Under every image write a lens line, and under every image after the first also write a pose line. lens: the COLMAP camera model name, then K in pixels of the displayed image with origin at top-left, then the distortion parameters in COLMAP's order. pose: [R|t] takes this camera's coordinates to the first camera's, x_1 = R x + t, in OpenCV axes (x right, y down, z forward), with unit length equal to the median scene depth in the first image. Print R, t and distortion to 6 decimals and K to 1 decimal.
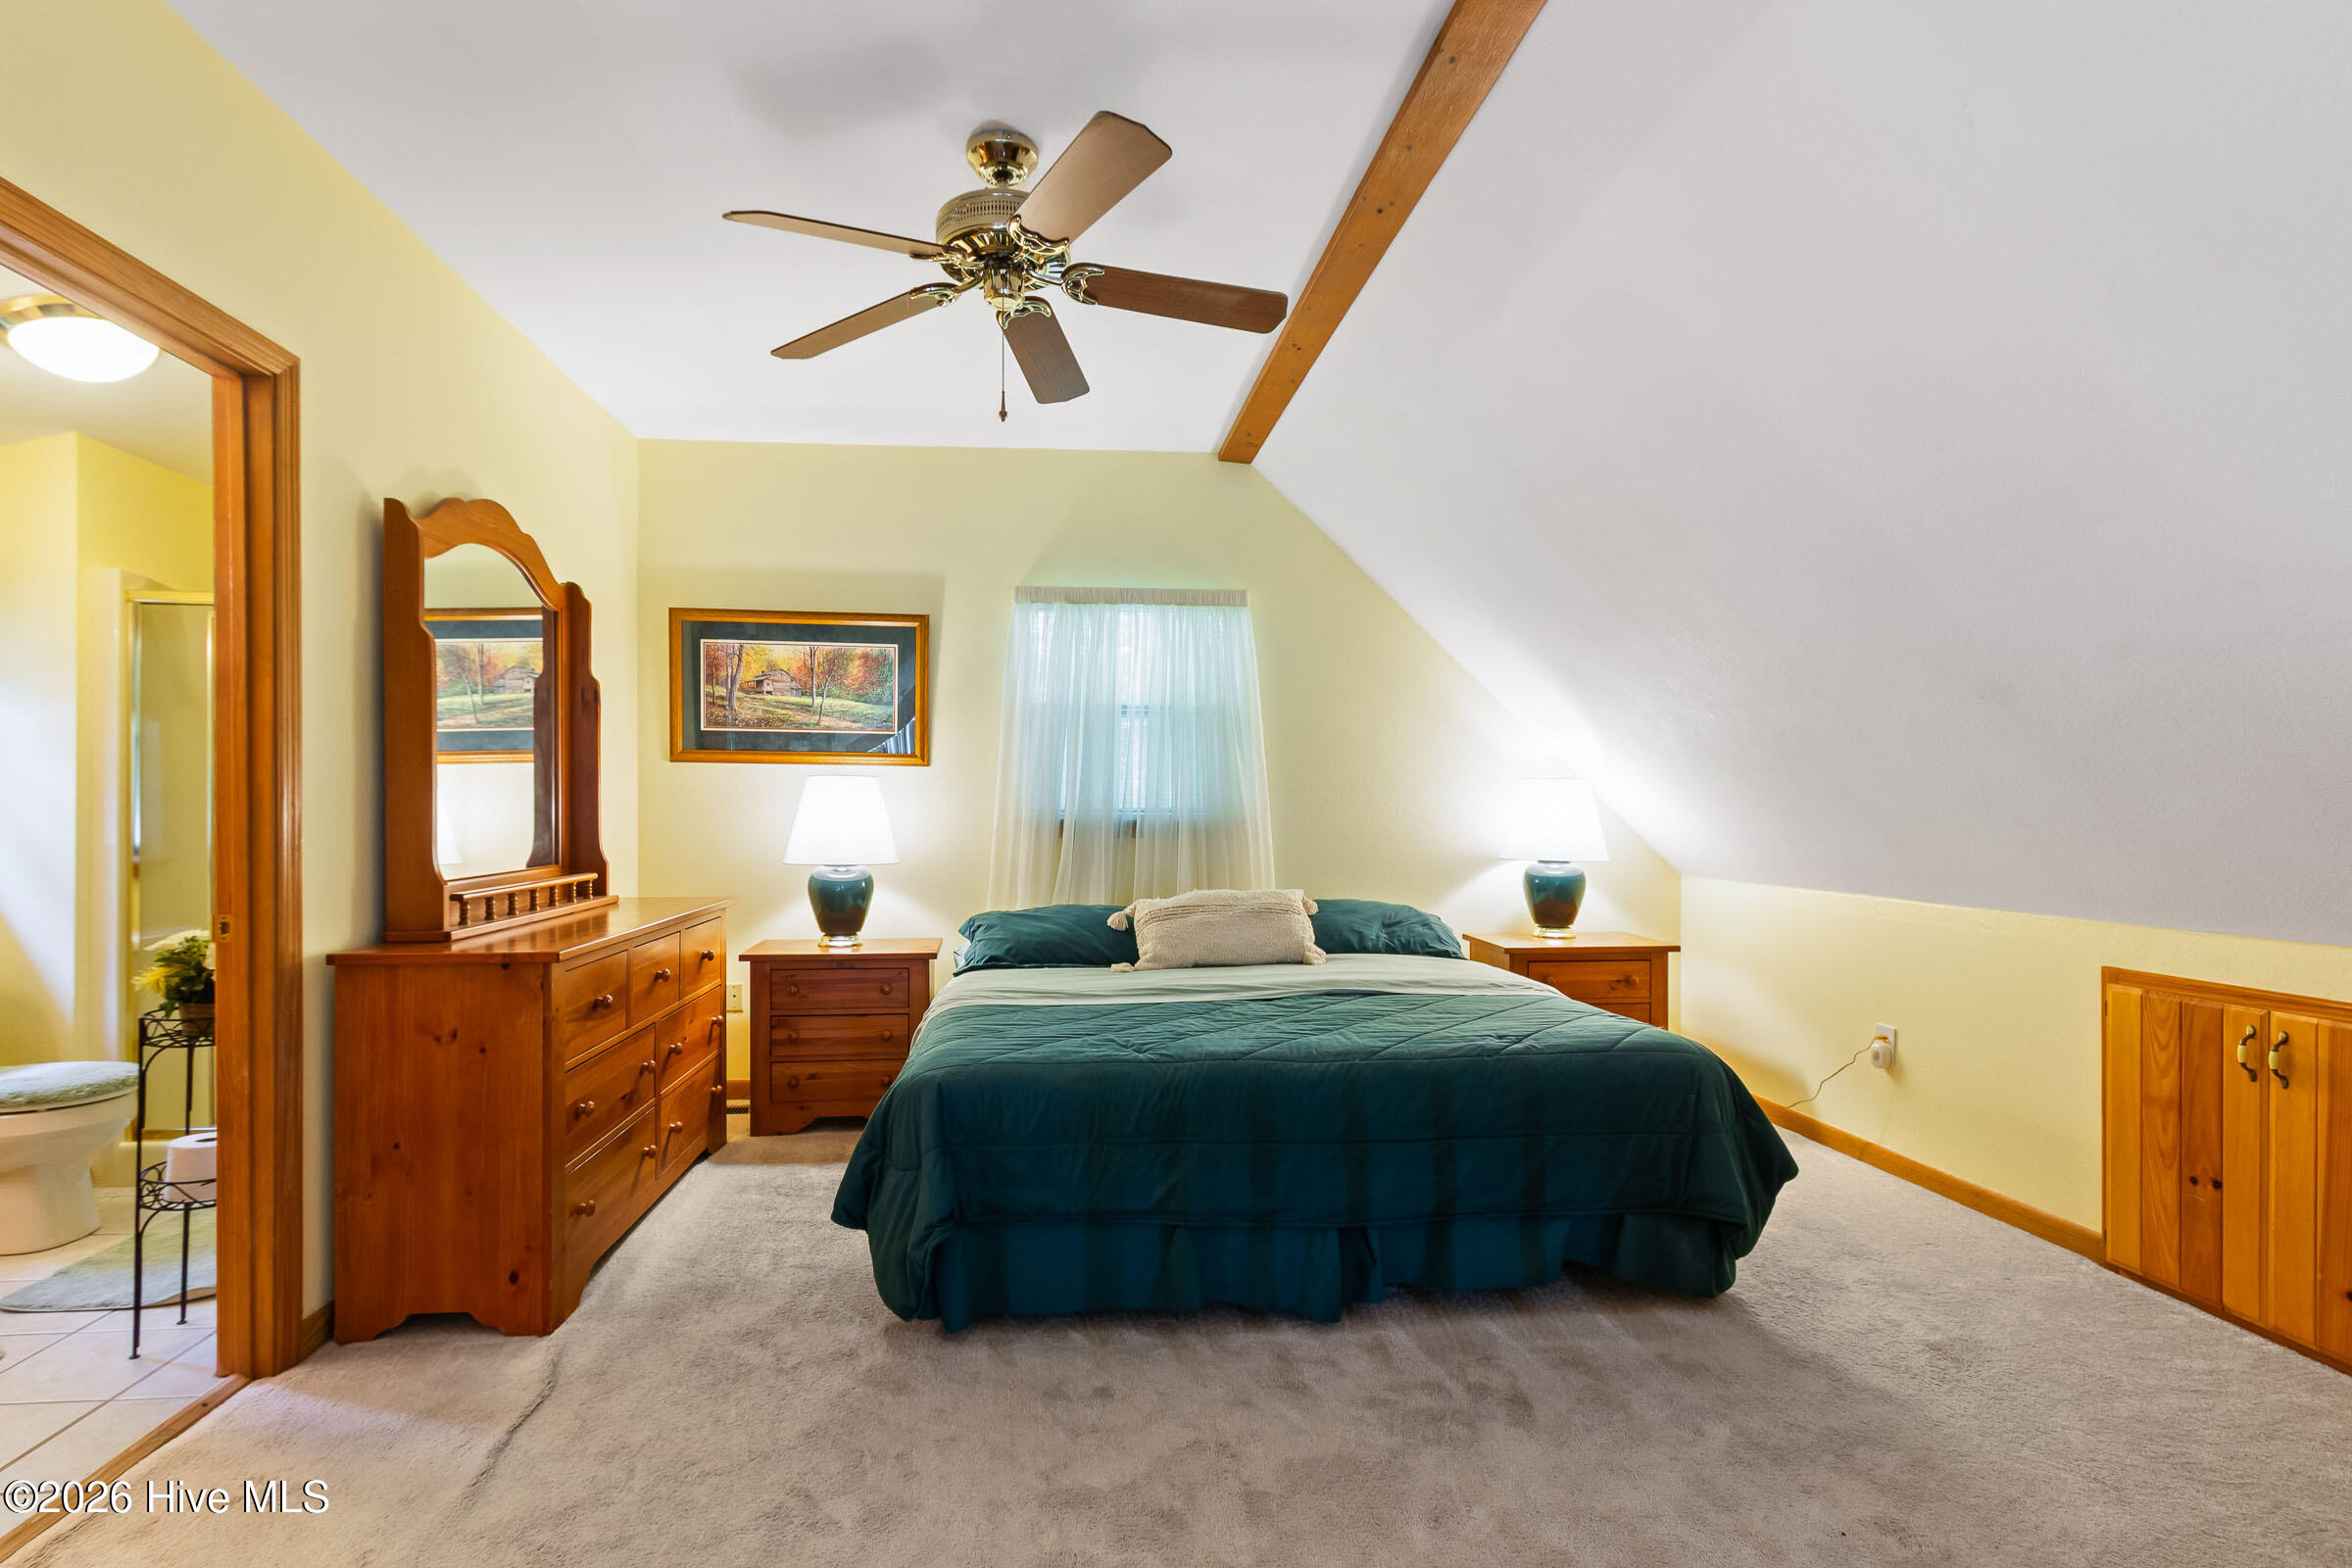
lens RADIAL K [[1120.4, 0, 1122.1], [0, 1120.4, 797.4], [0, 0, 1]] dist [0.000635, -0.001230]
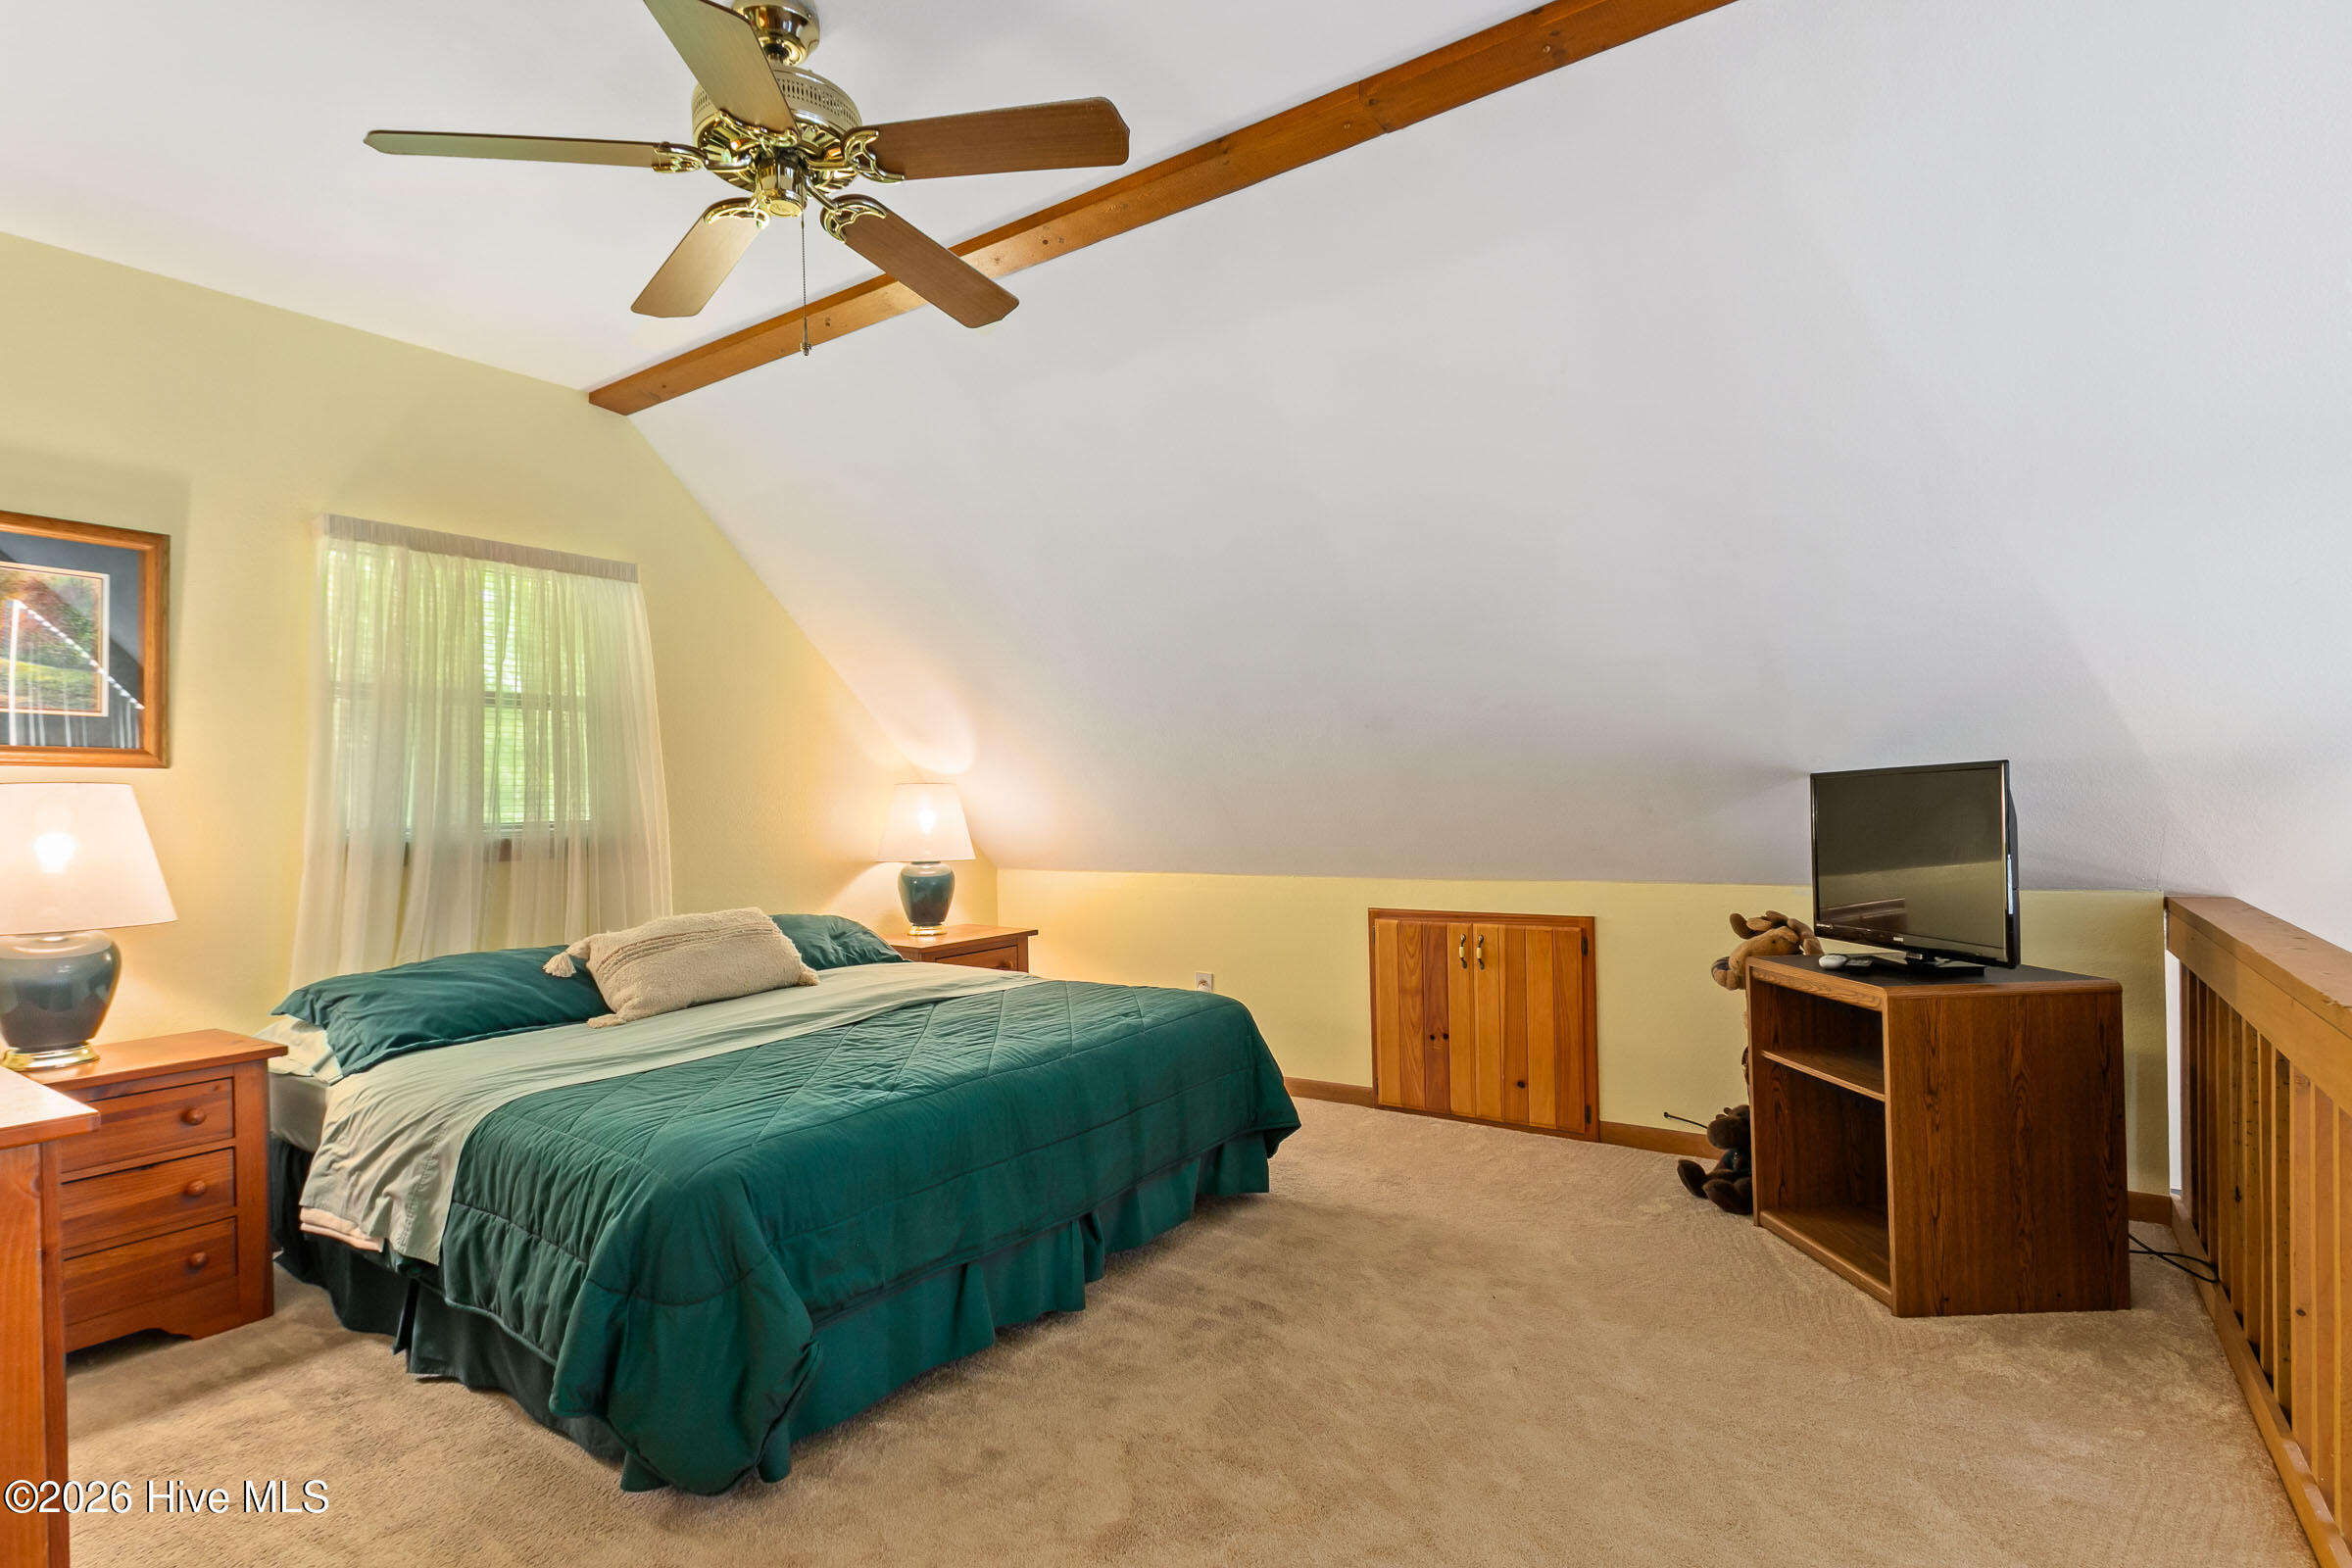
lens RADIAL K [[1177.0, 0, 1121.6], [0, 1177.0, 792.8], [0, 0, 1]] dist [0.004617, -0.000202]
pose [[0.653481, -0.009114, 0.756888, -0.578282], [0.015952, 0.999871, -0.001732, -0.006171], [-0.756775, 0.013206, 0.653542, 0.241245]]
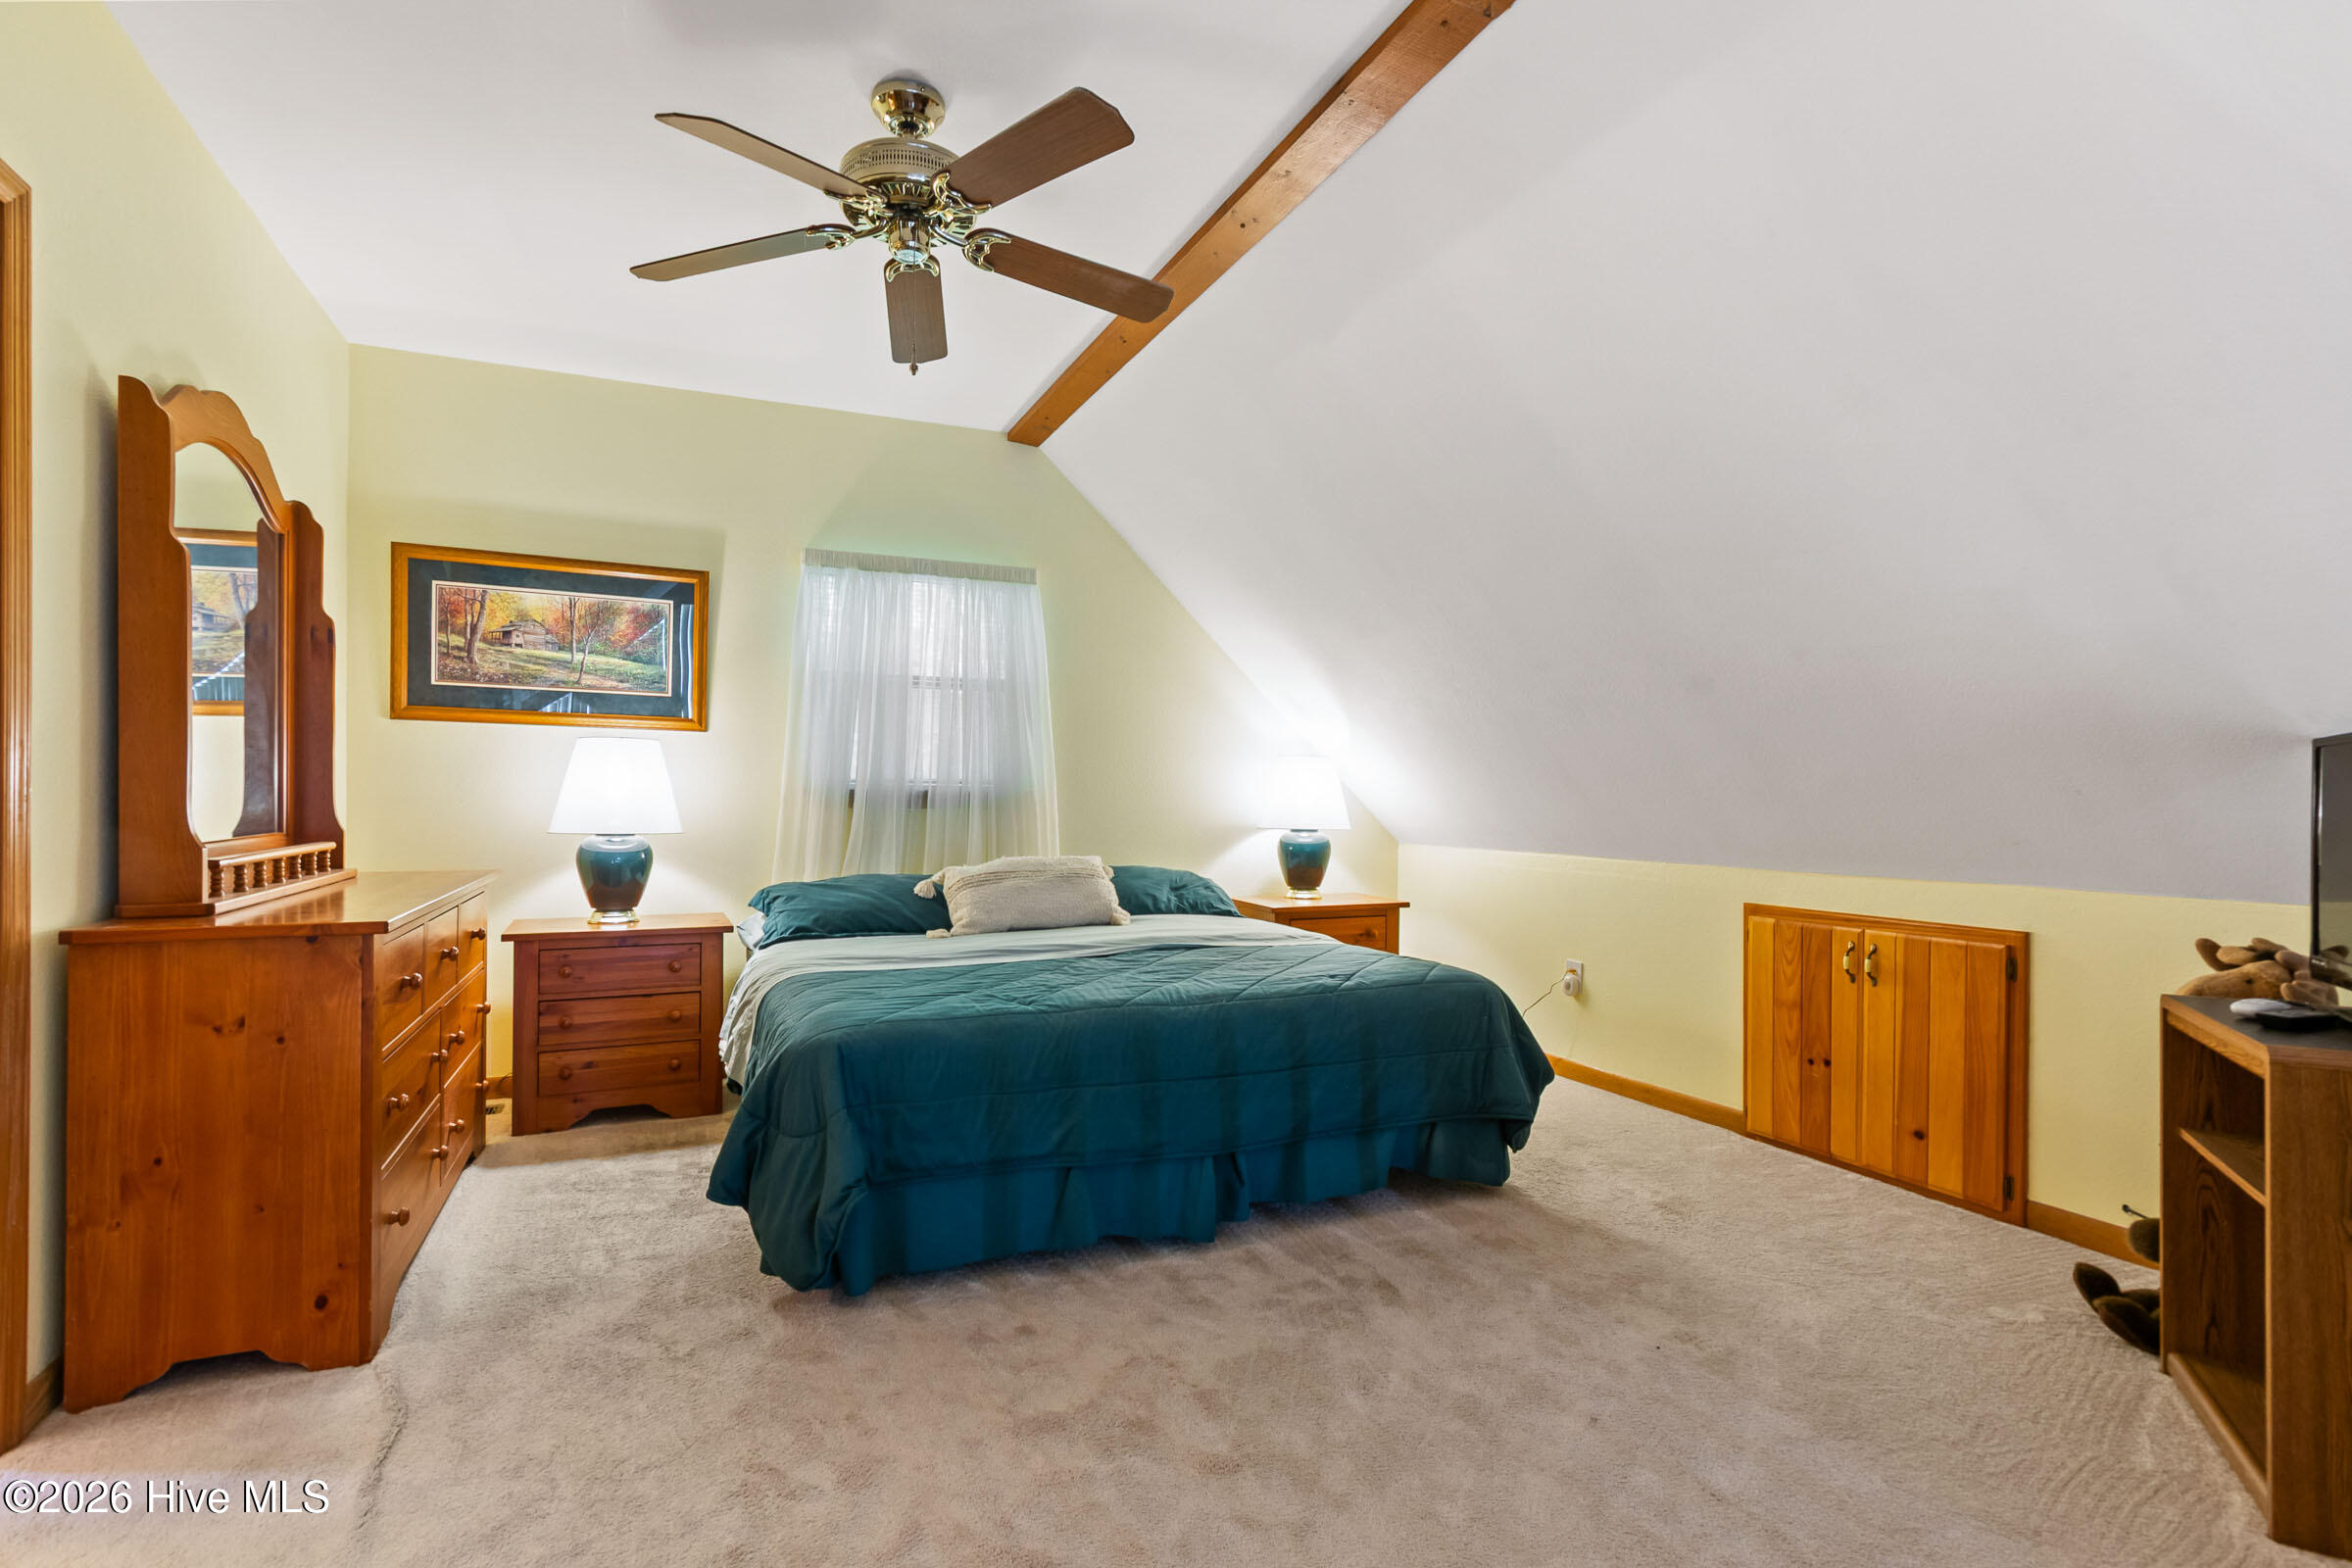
lens RADIAL K [[1107.3, 0, 1128.6], [0, 1107.3, 787.0], [0, 0, 1]] dist [0.011434, -0.007681]
pose [[0.952093, 0.009292, 0.305669, -0.208263], [-0.009818, 0.999952, 0.000182, 0.026520], [-0.305652, -0.003174, 0.952138, 0.001691]]
